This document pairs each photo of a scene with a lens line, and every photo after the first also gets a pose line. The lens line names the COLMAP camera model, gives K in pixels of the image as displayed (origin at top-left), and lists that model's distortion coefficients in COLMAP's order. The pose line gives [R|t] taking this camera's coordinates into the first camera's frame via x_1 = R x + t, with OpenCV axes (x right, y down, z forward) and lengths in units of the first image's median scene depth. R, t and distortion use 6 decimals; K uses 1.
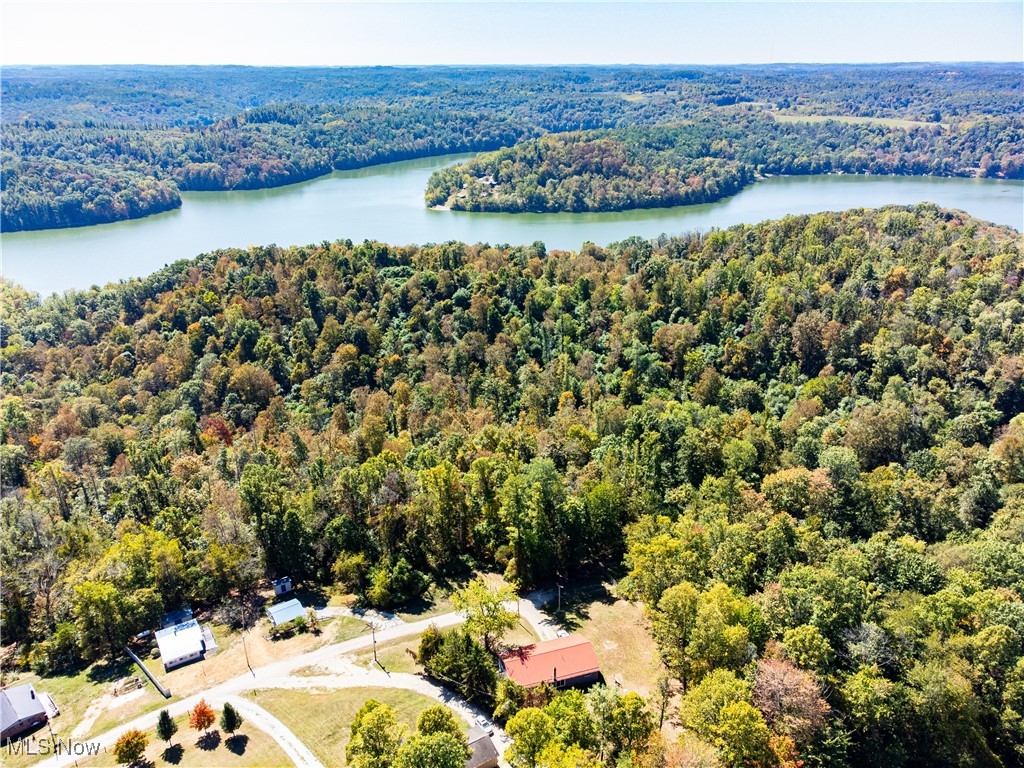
lens RADIAL K [[758.9, 0, 506.0], [0, 758.9, 386.4], [0, 0, 1]] dist [0.006477, 0.015085]
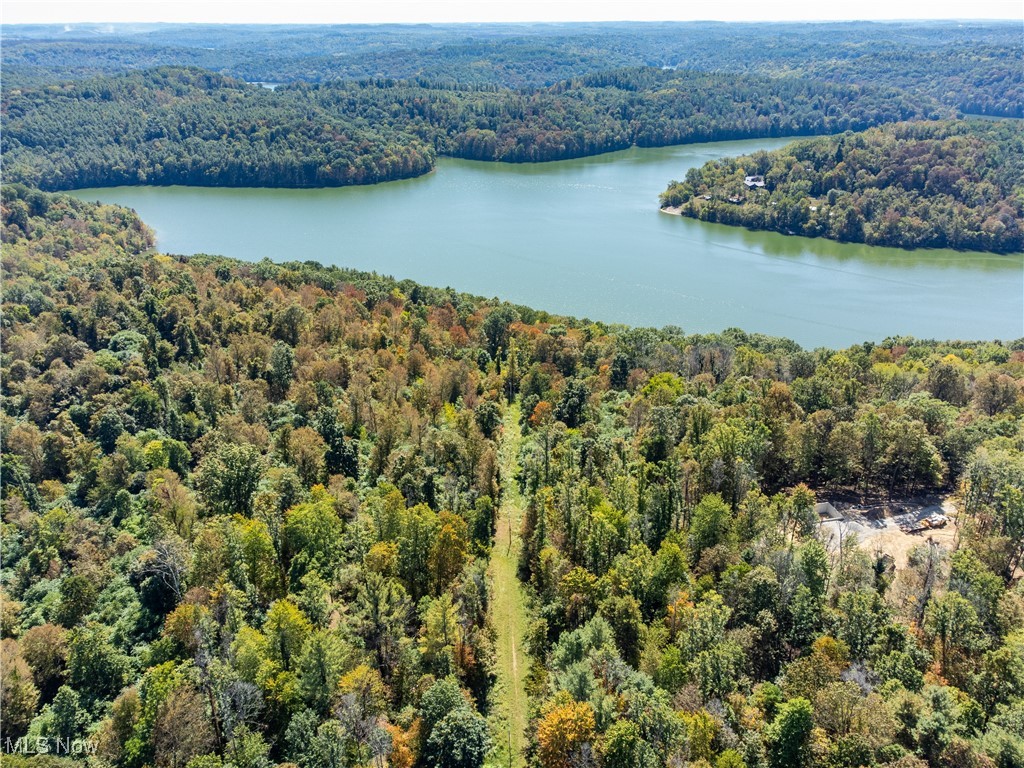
lens RADIAL K [[758.9, 0, 509.1], [0, 758.9, 383.1], [0, 0, 1]] dist [0.006477, 0.015085]
pose [[0.839967, 0.235711, -0.488770, 0.557329], [-0.213366, 0.971644, 0.101902, -0.285695], [0.498929, 0.018692, 0.866441, 0.625296]]
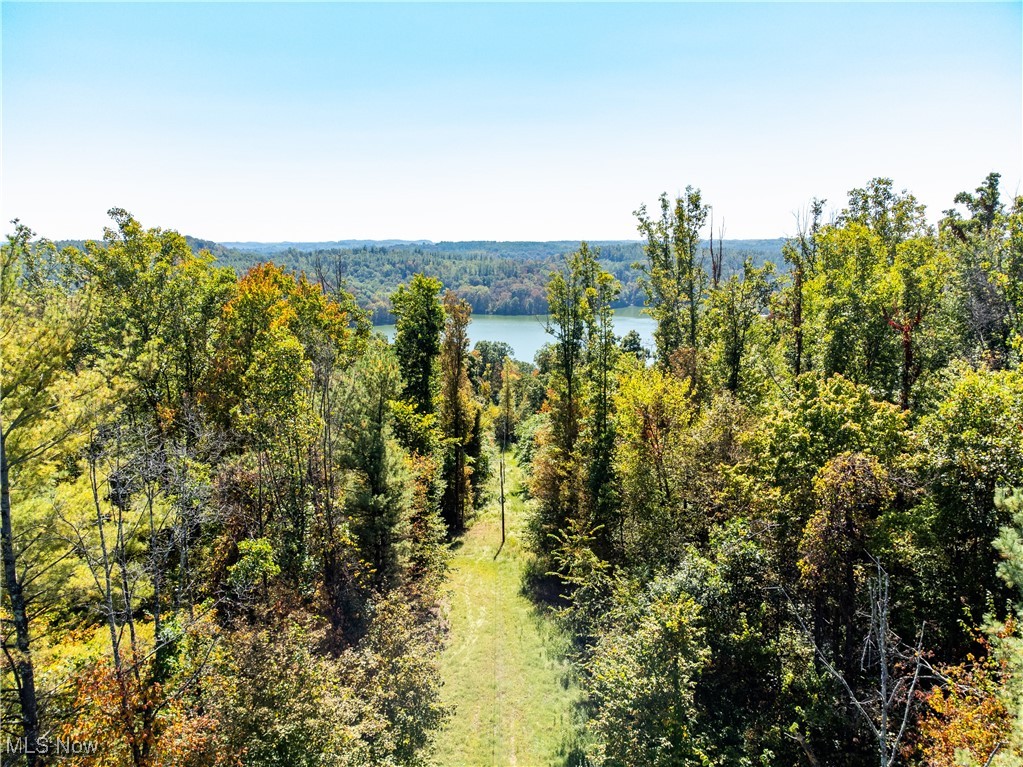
lens RADIAL K [[758.1, 0, 510.9], [0, 758.1, 382.1], [0, 0, 1]] dist [0.006477, 0.015085]
pose [[0.845074, 0.100557, -0.525109, 0.433477], [-0.213390, 0.963972, -0.158817, -0.138710], [0.490220, 0.246265, 0.836085, 0.898285]]
